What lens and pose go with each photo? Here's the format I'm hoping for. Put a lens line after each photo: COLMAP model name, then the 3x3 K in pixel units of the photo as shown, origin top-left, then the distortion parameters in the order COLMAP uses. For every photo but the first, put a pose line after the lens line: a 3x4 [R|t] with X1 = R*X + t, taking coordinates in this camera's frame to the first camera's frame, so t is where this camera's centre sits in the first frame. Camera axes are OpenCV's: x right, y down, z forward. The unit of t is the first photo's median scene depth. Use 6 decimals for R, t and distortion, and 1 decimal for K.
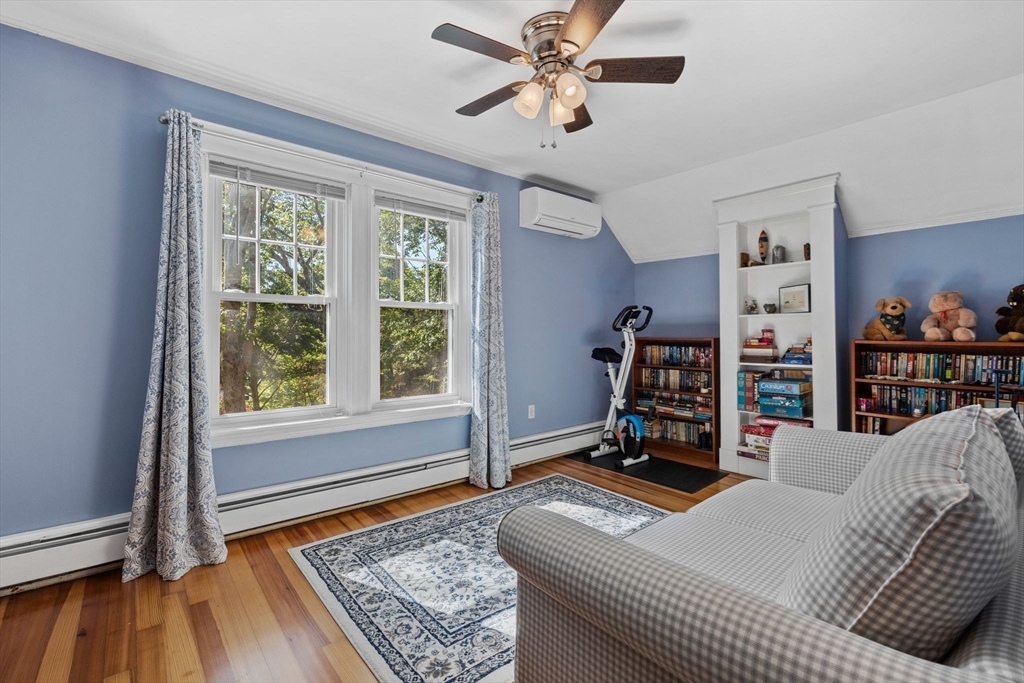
lens RADIAL K [[454.3, 0, 510.9], [0, 454.3, 328.6], [0, 0, 1]] dist [-0.000338, -0.000011]
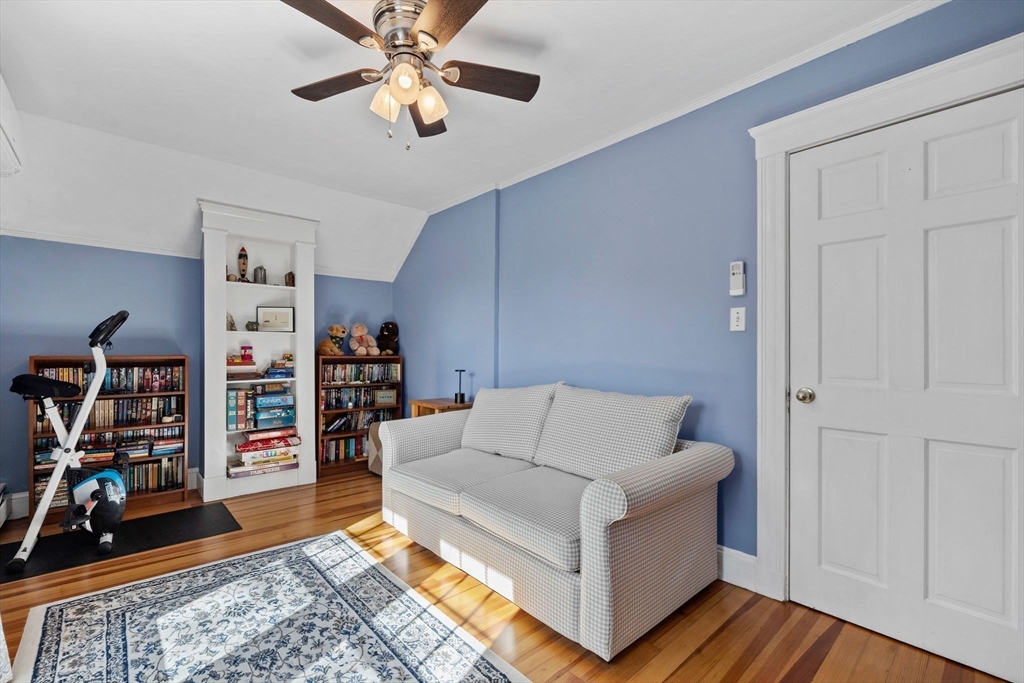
lens RADIAL K [[434.3, 0, 511.6], [0, 434.3, 347.8], [0, 0, 1]] dist [0.000043, -0.000064]
pose [[-0.020751, 0.004809, 0.999773, -0.427574], [-0.013982, 0.999889, -0.005100, 0.001543], [-0.999687, -0.014085, -0.020681, 0.440223]]
